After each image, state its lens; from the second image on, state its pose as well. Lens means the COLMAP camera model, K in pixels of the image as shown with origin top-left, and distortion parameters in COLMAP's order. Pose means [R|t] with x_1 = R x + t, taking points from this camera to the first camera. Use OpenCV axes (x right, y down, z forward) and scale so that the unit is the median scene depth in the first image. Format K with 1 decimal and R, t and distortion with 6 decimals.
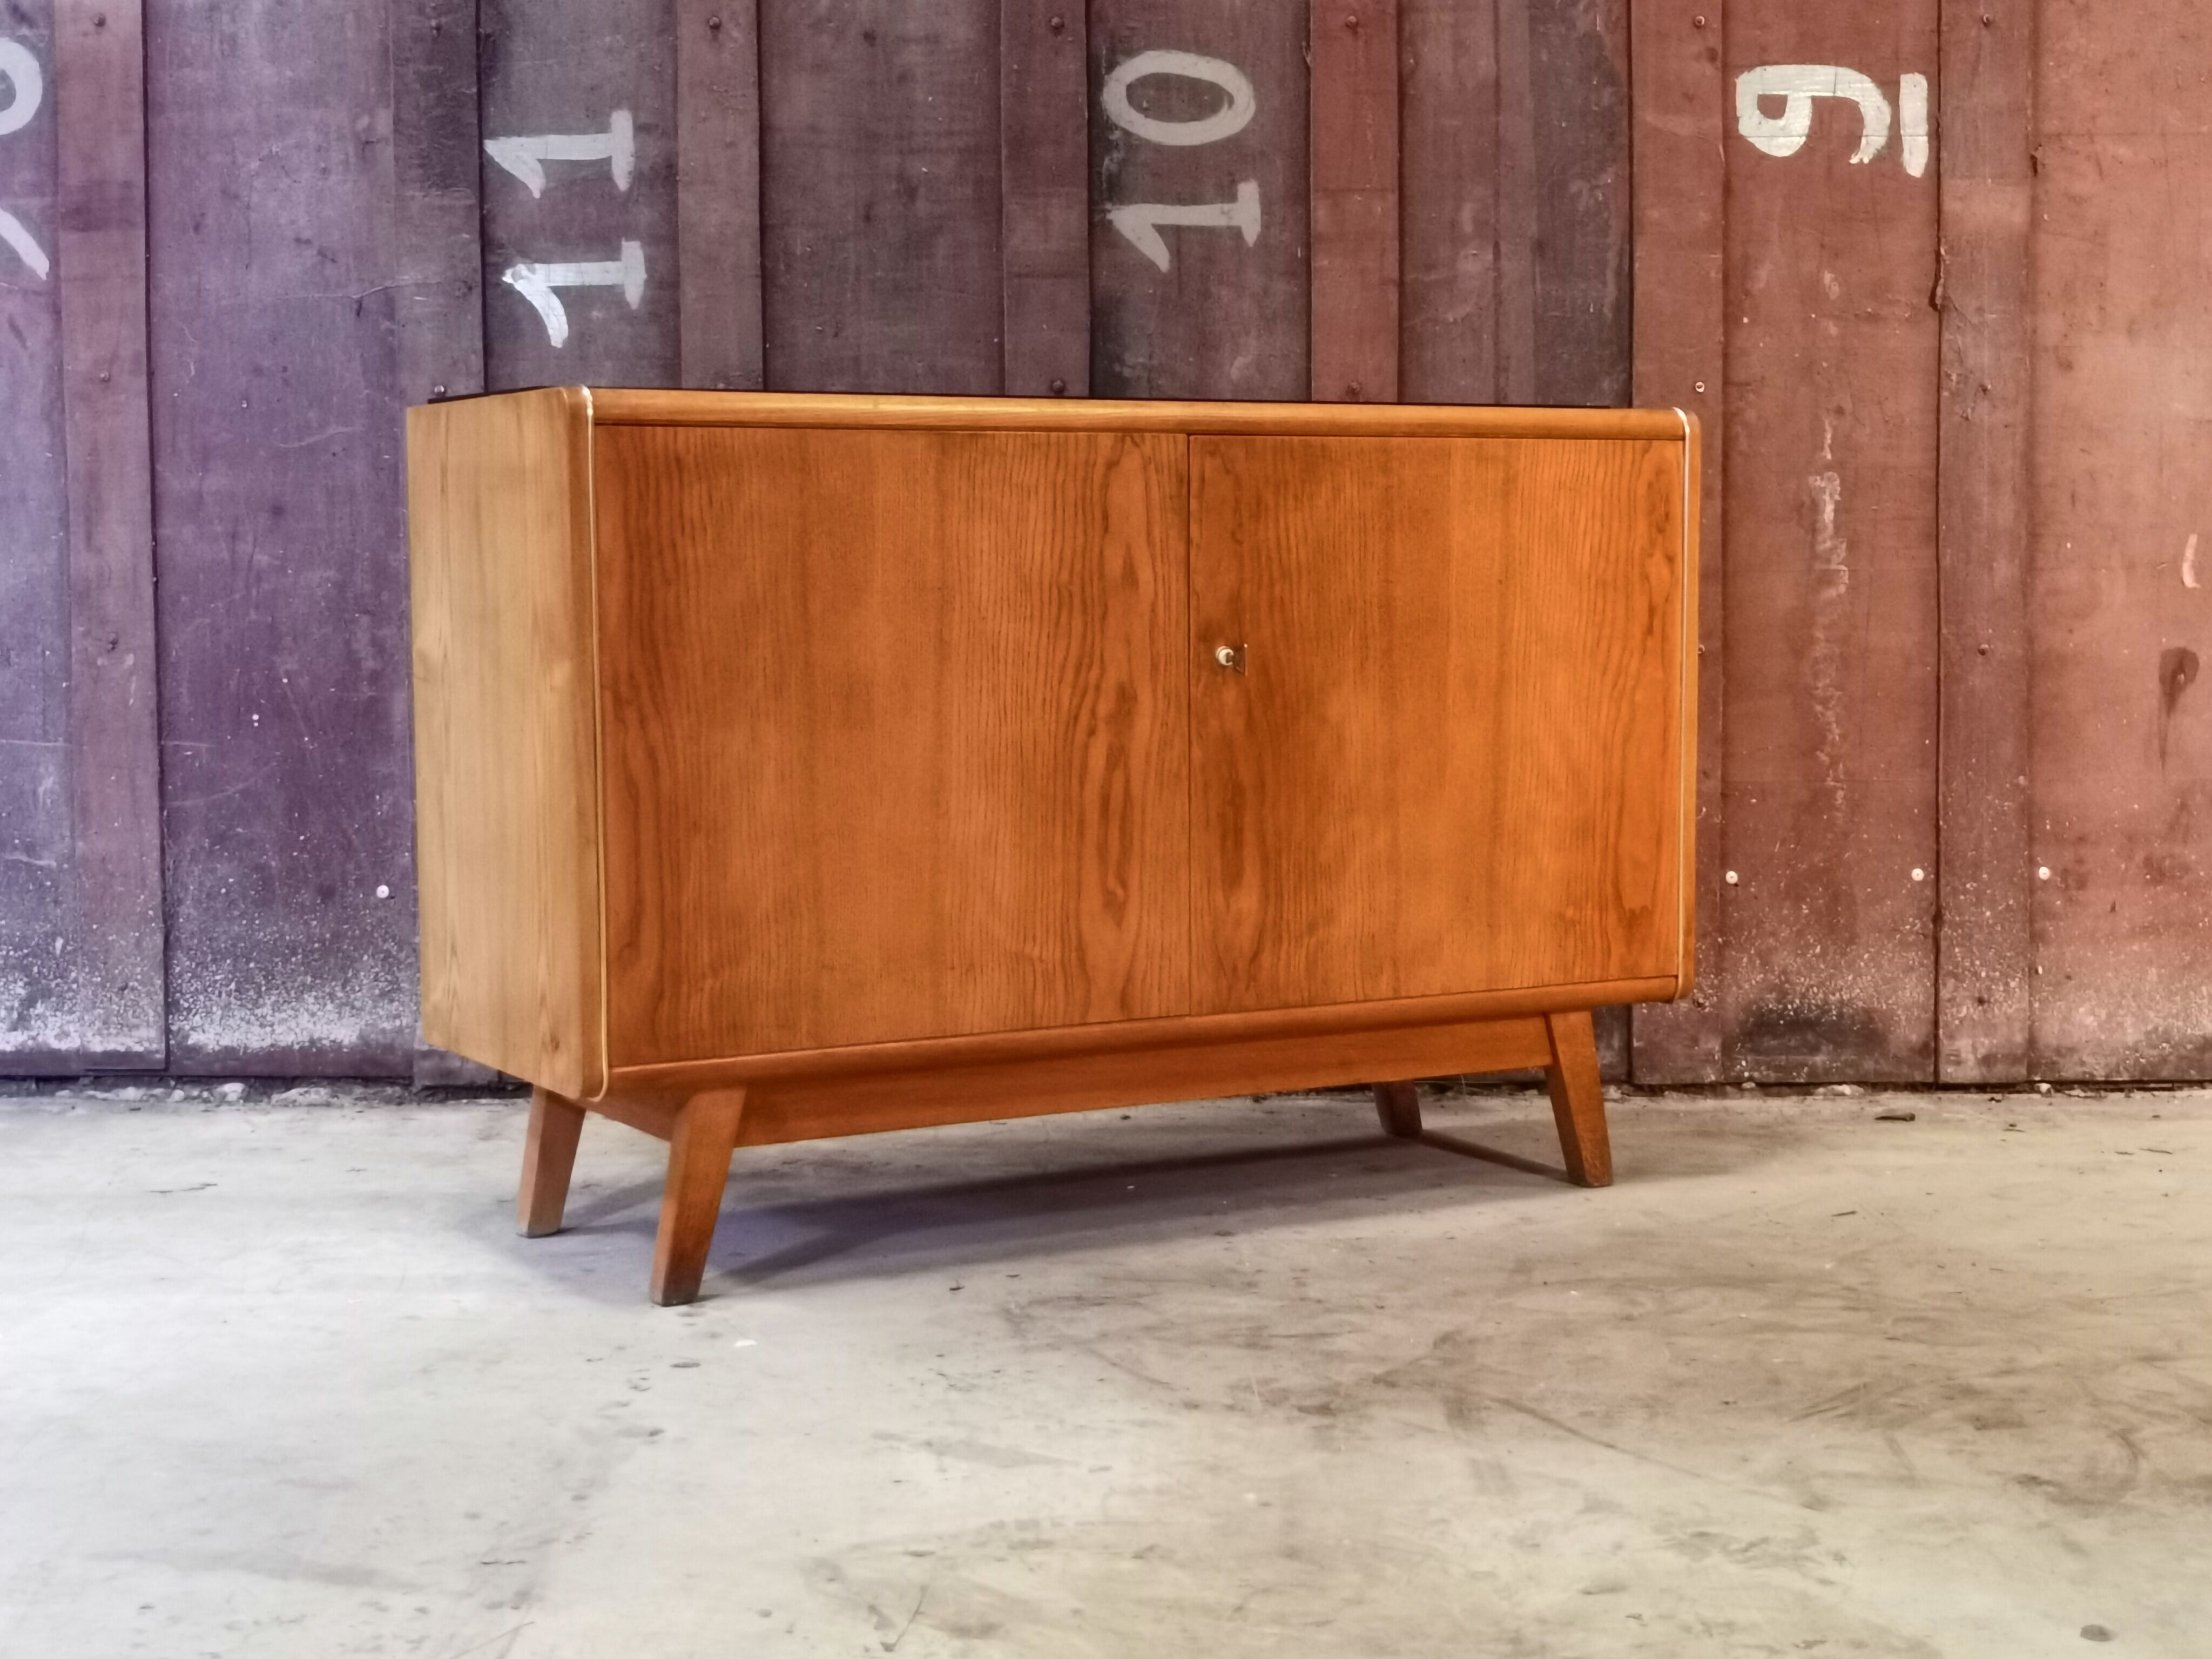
lens RADIAL K [[3140.6, 0, 1095.9], [0, 3140.6, 749.2], [0, 0, 1]] dist [0.046548, -0.366034]
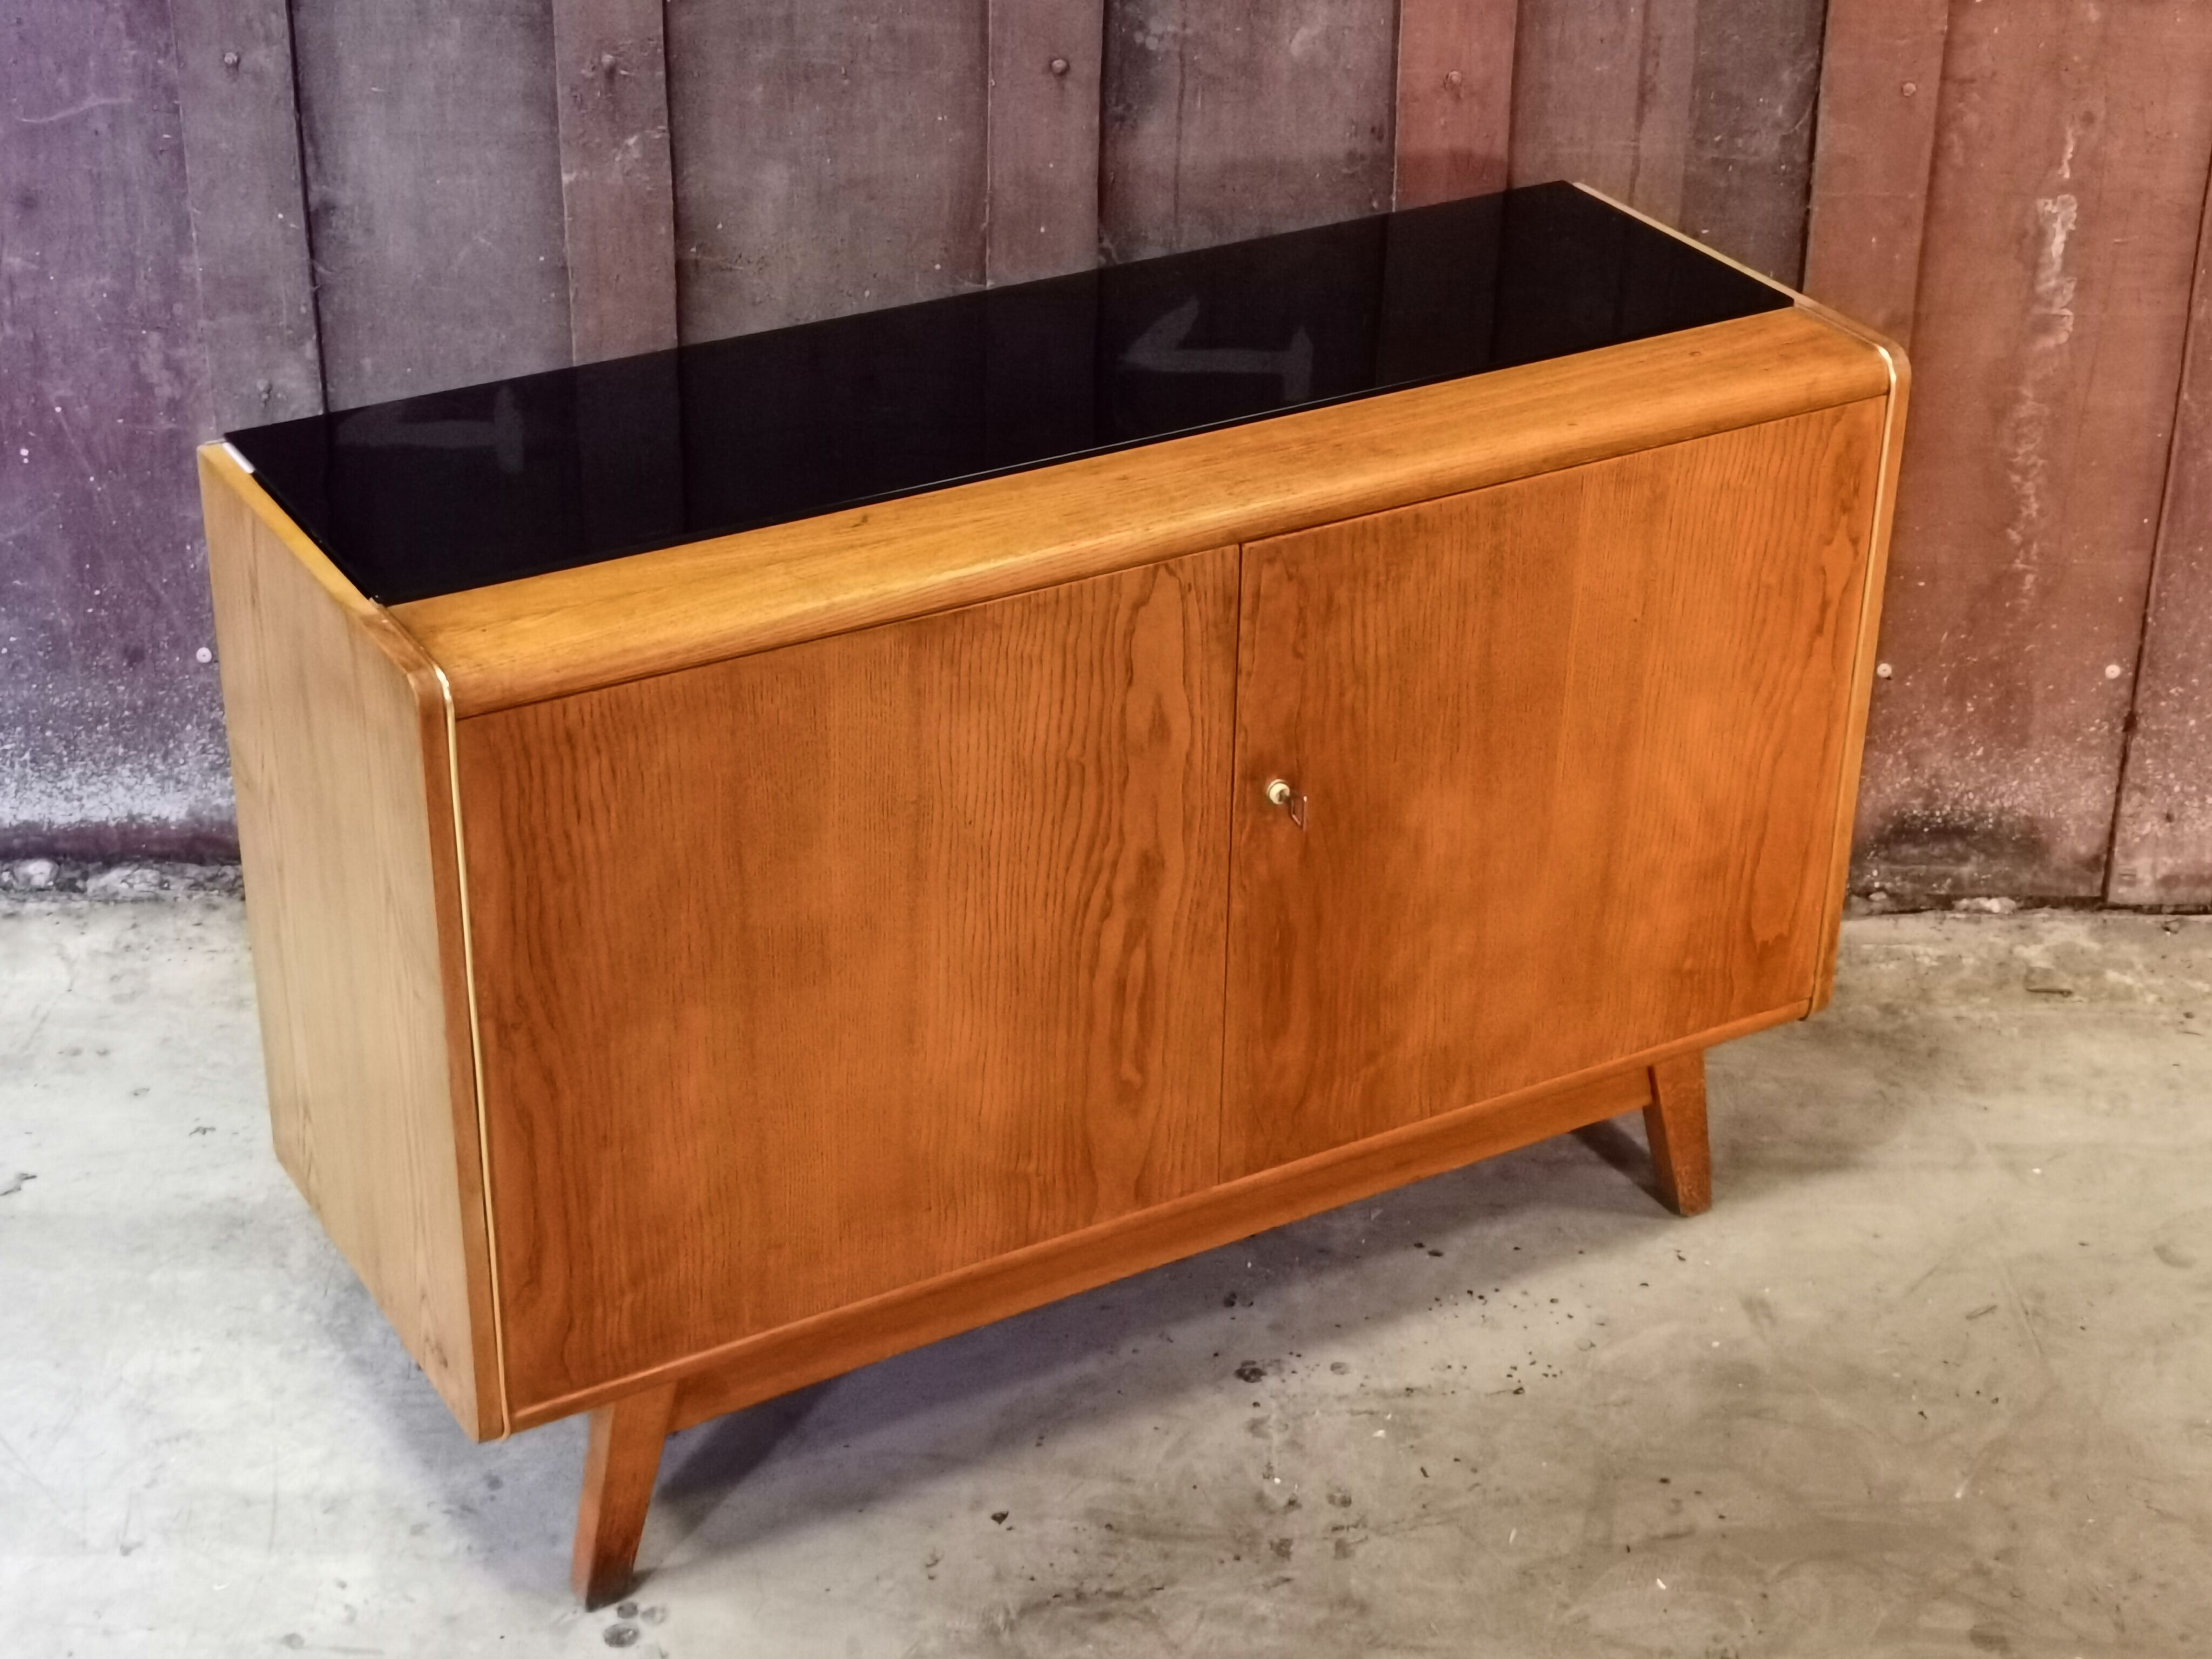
lens RADIAL K [[3661.8, 0, 1142.3], [0, 3661.8, 664.6], [0, 0, 1]] dist [0.006918, -0.180720]
pose [[0.999520, 0.014635, 0.027318, -0.014002], [-0.024137, 0.920489, 0.390021, -0.324531], [-0.019438, -0.390493, 0.920400, 0.139666]]
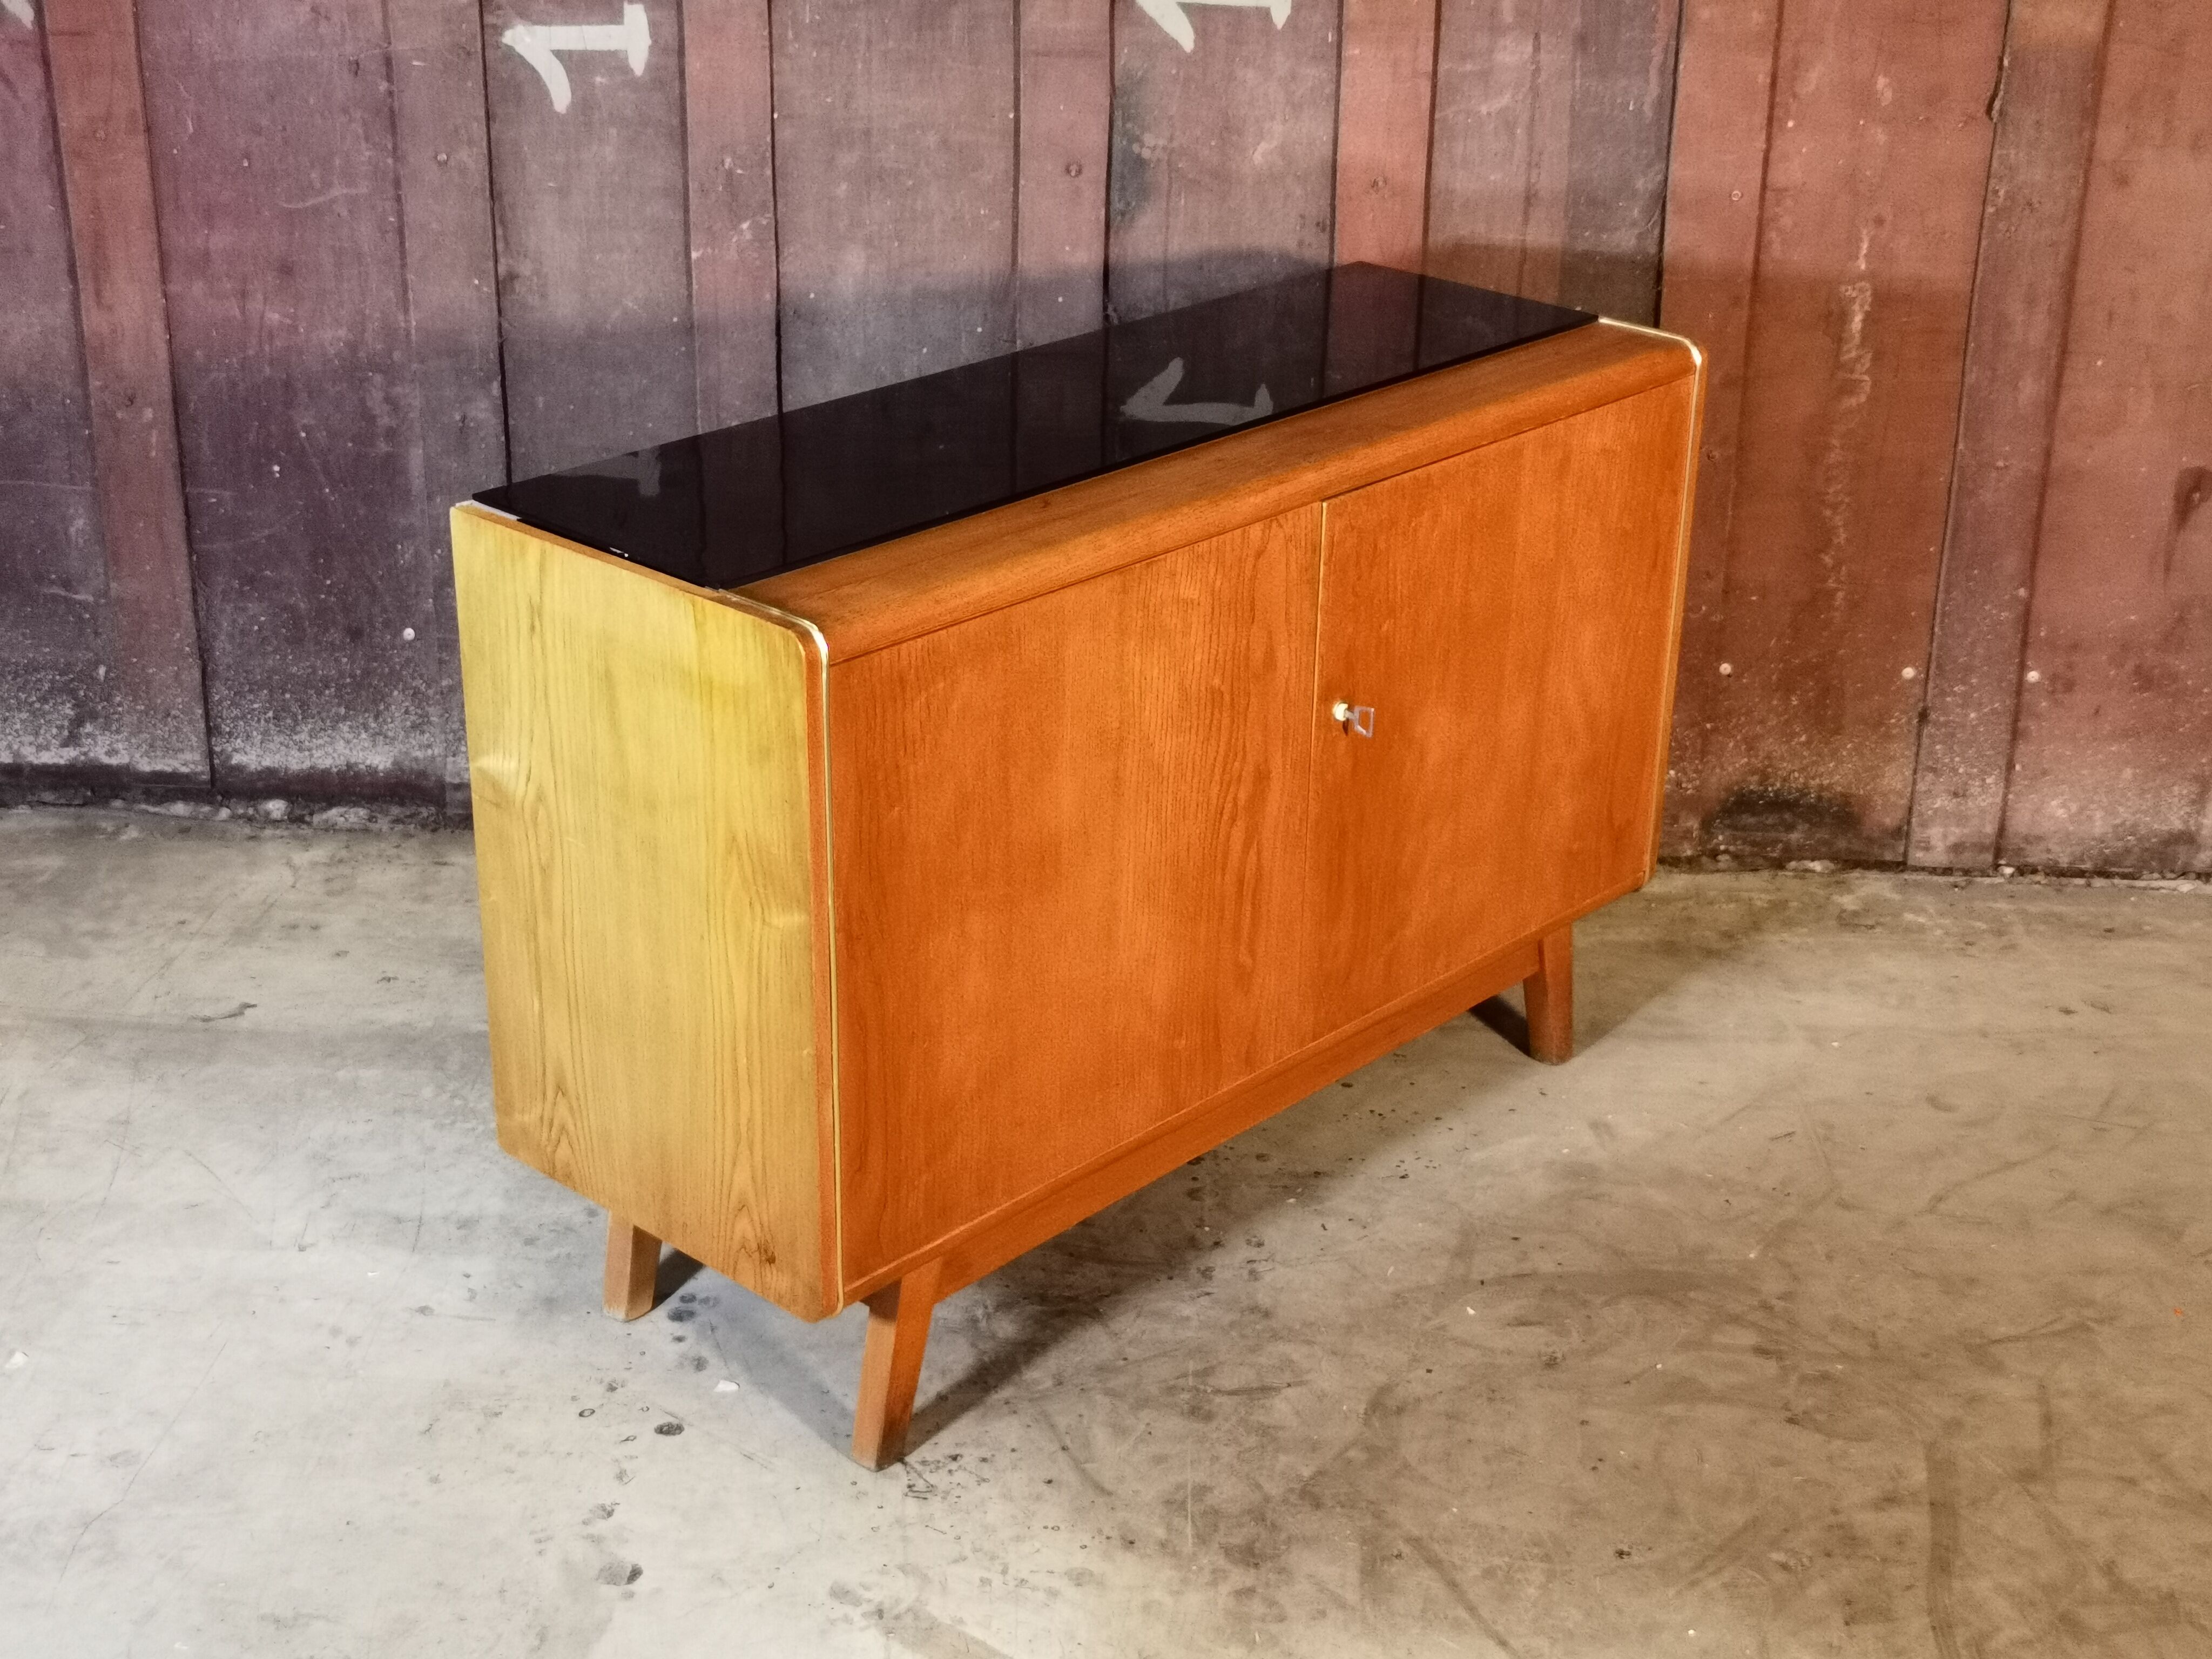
lens RADIAL K [[3009.7, 0, 1101.0], [0, 3009.7, 701.1], [0, 0, 1]] dist [-0.018210, -0.031258]
pose [[0.999196, 0.033934, -0.021341, 0.021529], [-0.025542, 0.949241, 0.313510, -0.250800], [0.030897, -0.312713, 0.949345, 0.066865]]
